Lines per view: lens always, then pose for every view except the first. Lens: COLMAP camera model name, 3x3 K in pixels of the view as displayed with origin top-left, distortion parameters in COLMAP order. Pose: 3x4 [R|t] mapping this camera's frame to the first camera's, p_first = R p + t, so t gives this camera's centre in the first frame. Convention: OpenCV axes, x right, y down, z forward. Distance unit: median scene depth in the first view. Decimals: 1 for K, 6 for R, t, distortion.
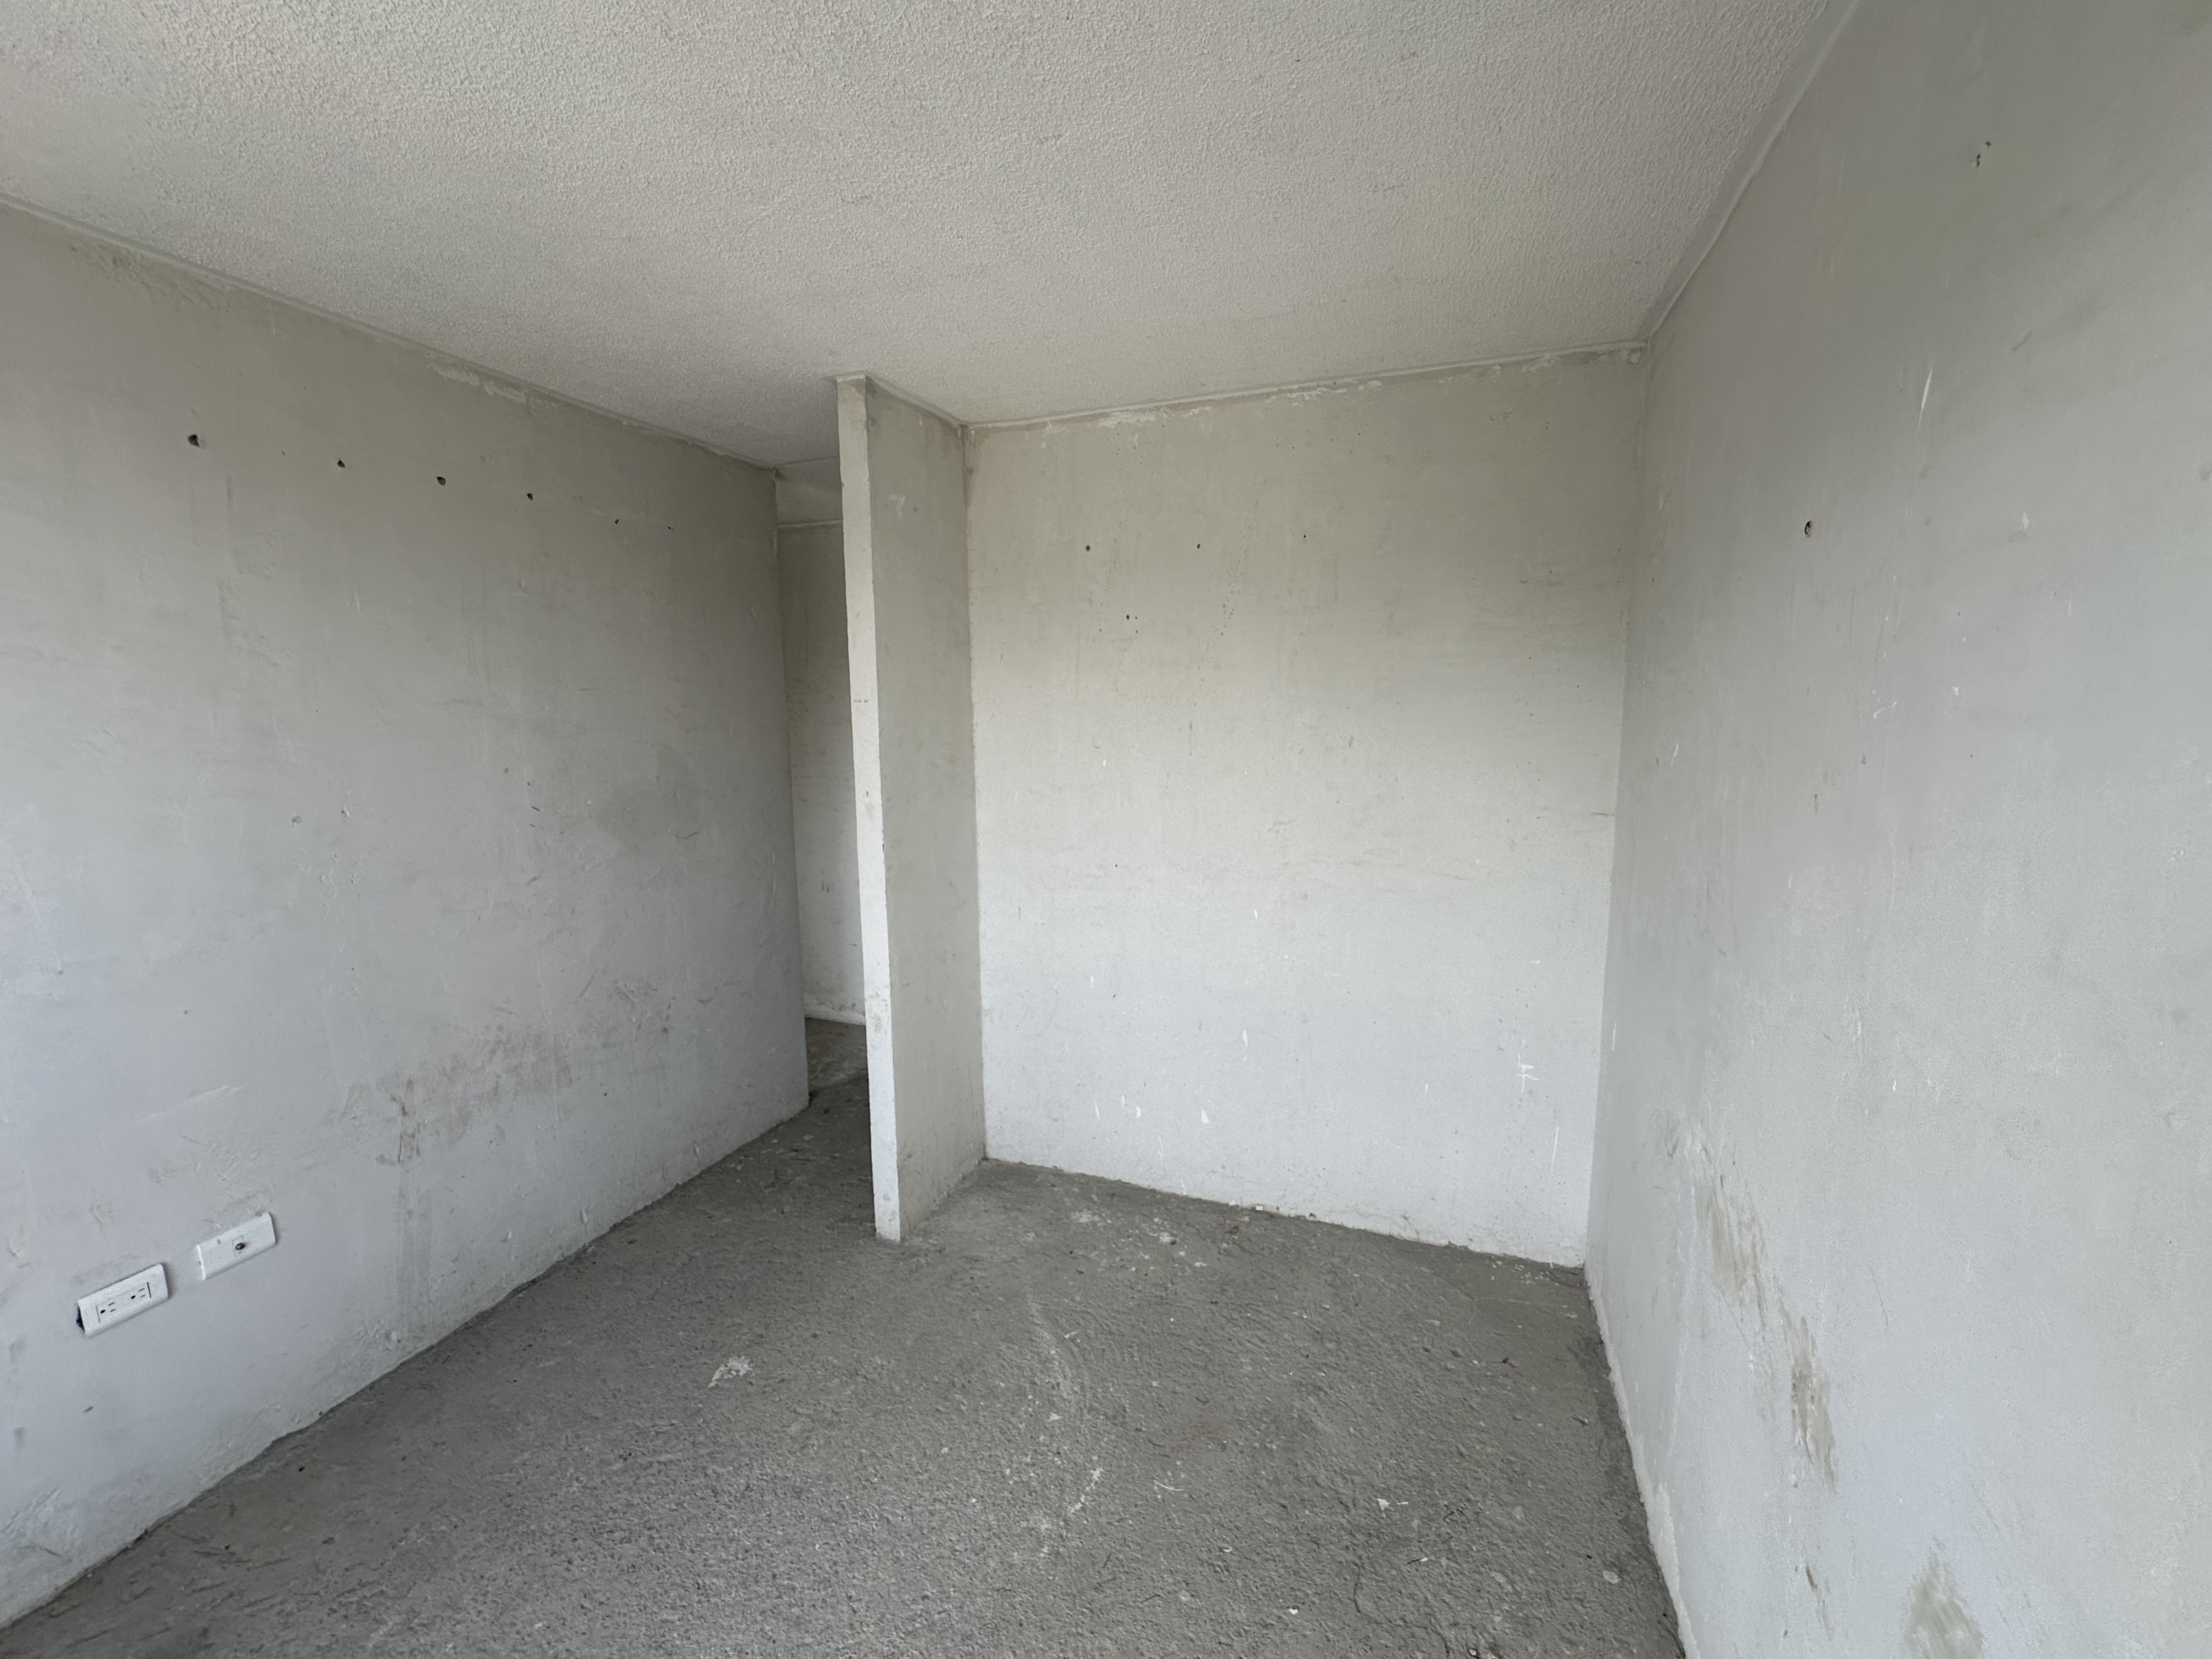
lens RADIAL K [[881.4, 0, 1097.8], [0, 881.4, 827.5], [0, 0, 1]] dist [-0.005498, 0.001465]
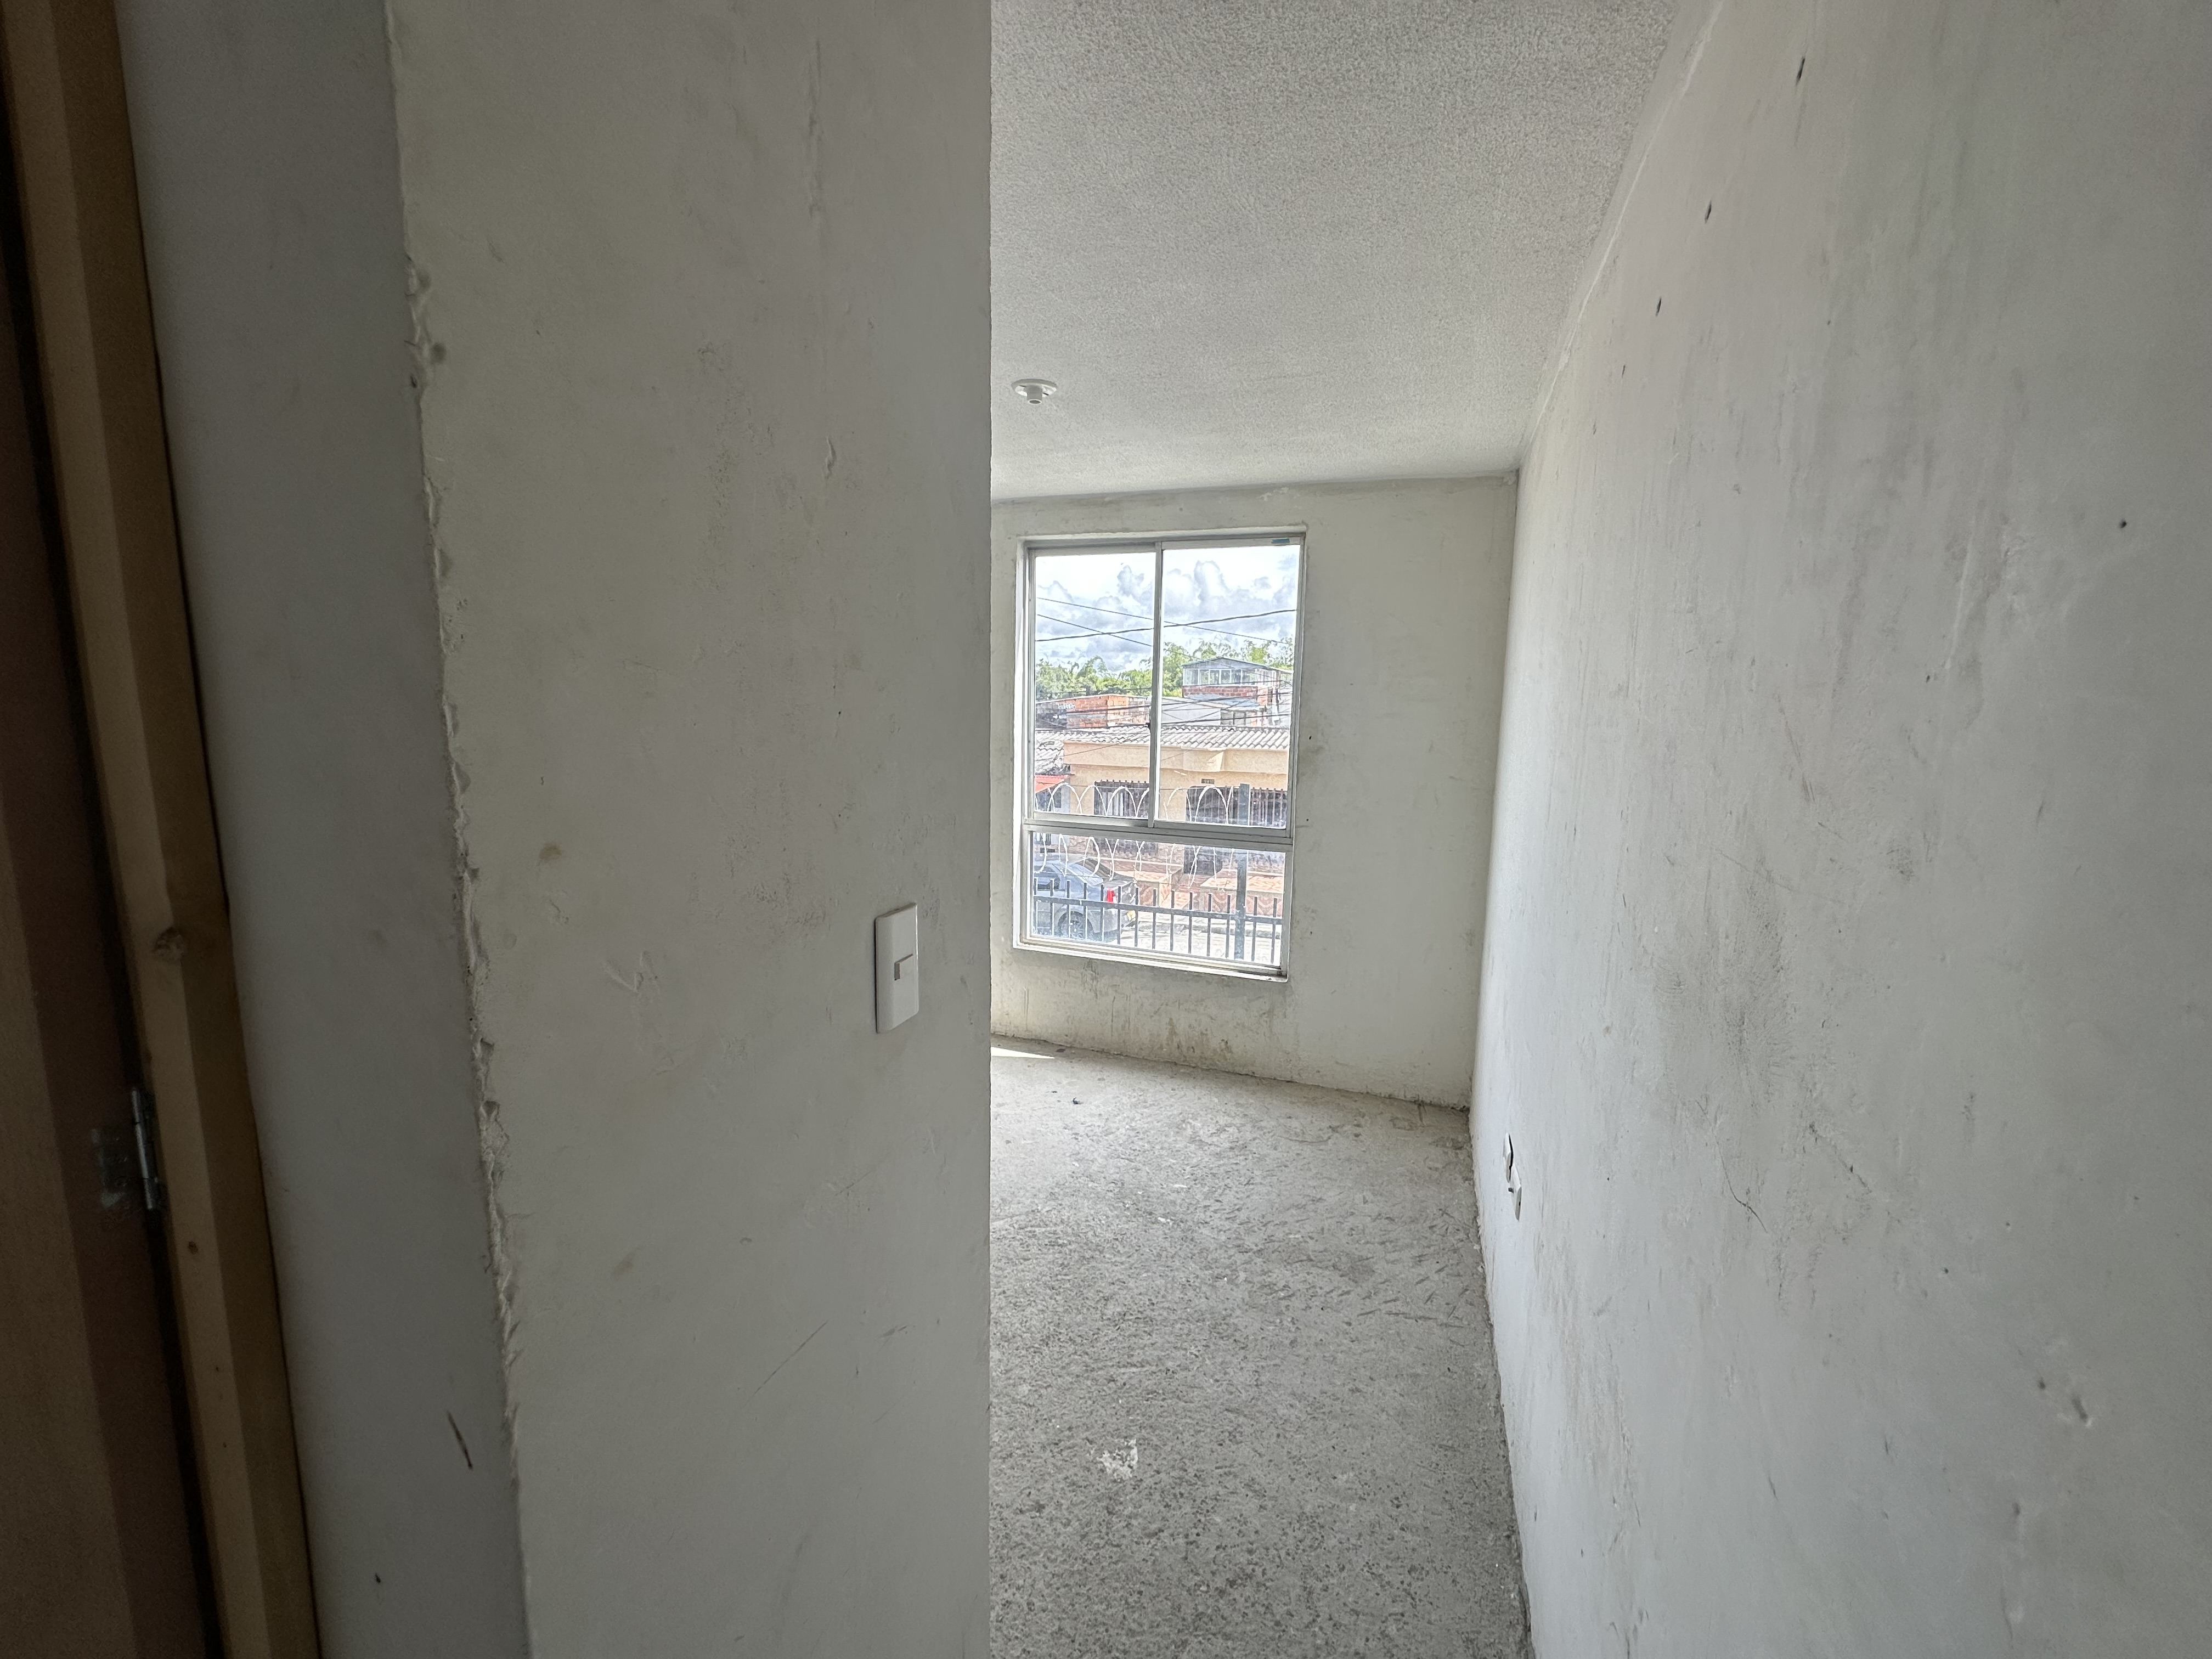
lens RADIAL K [[881.4, 0, 1100.6], [0, 881.4, 829.7], [0, 0, 1]] dist [-0.005498, 0.001465]
pose [[-0.999938, -0.007374, -0.008365, -0.321790], [-0.009375, 0.962101, 0.272531, -0.182383], [0.006038, 0.272592, -0.962111, 1.394017]]
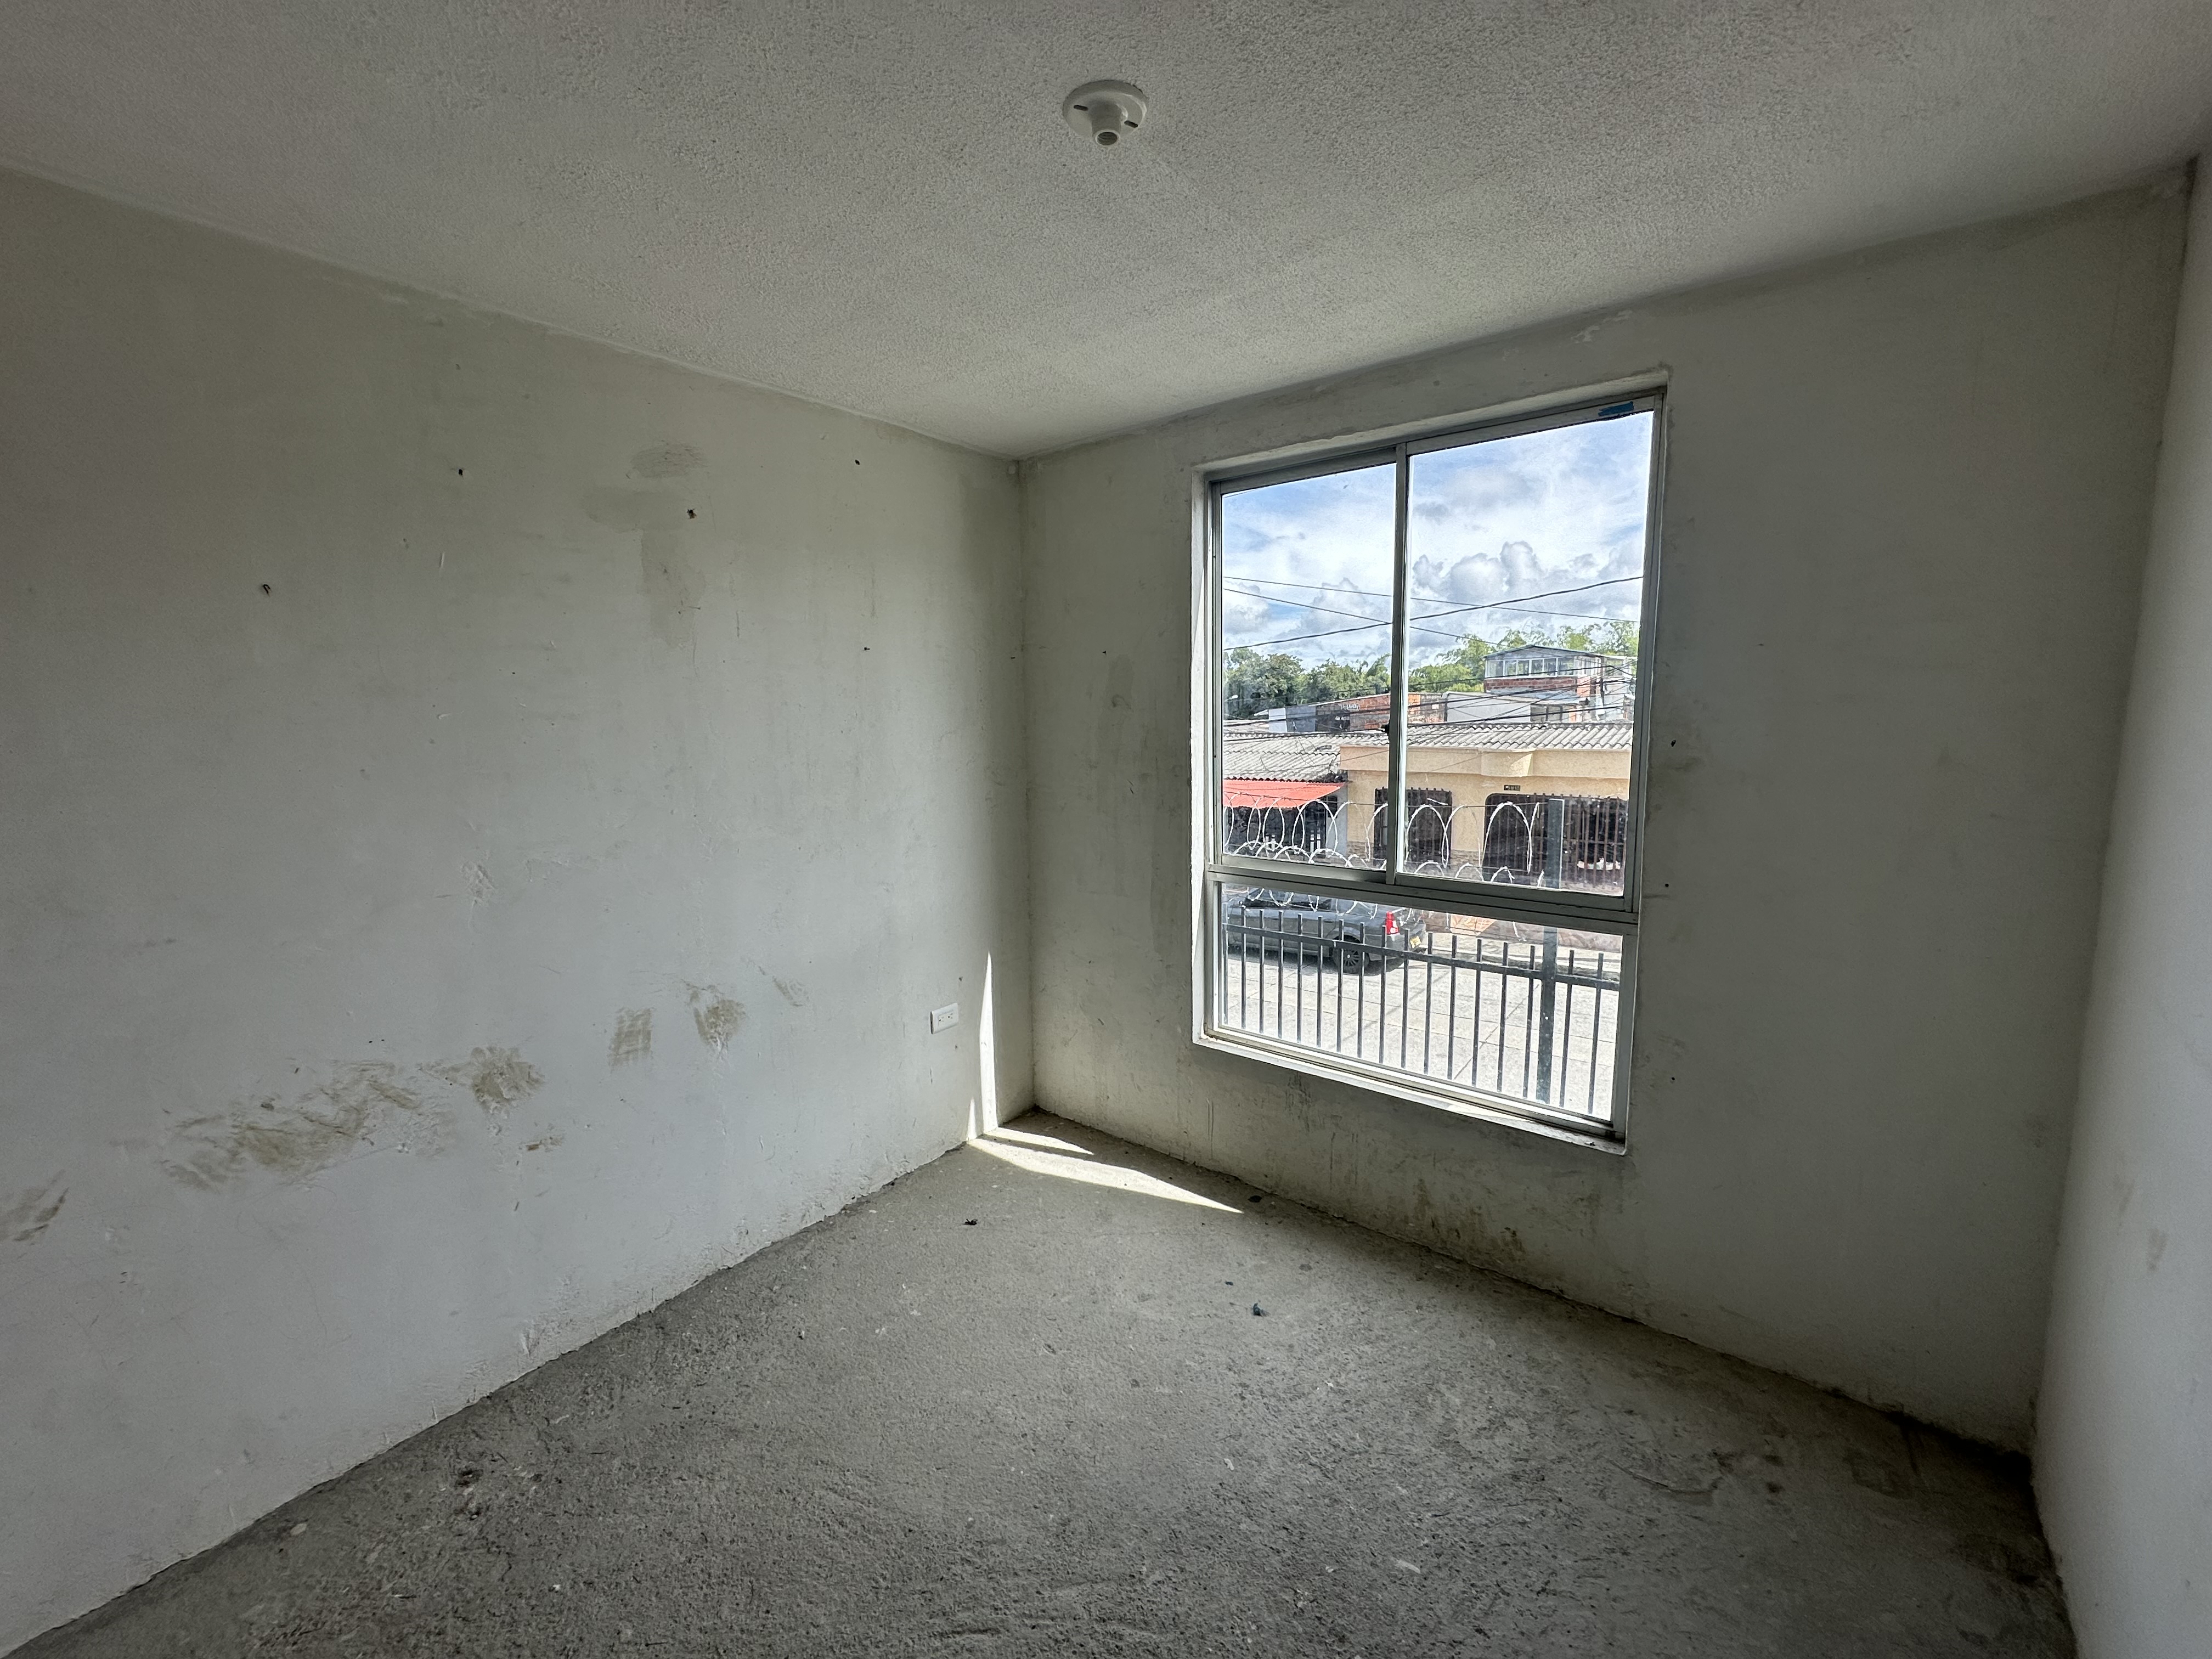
lens RADIAL K [[881.4, 0, 1104.2], [0, 881.4, 827.3], [0, 0, 1]] dist [-0.005498, 0.001465]
pose [[-0.952780, -0.012939, 0.303386, -0.415527], [0.068232, 0.964421, 0.255413, -0.110991], [-0.295896, 0.264053, -0.917998, 0.918103]]
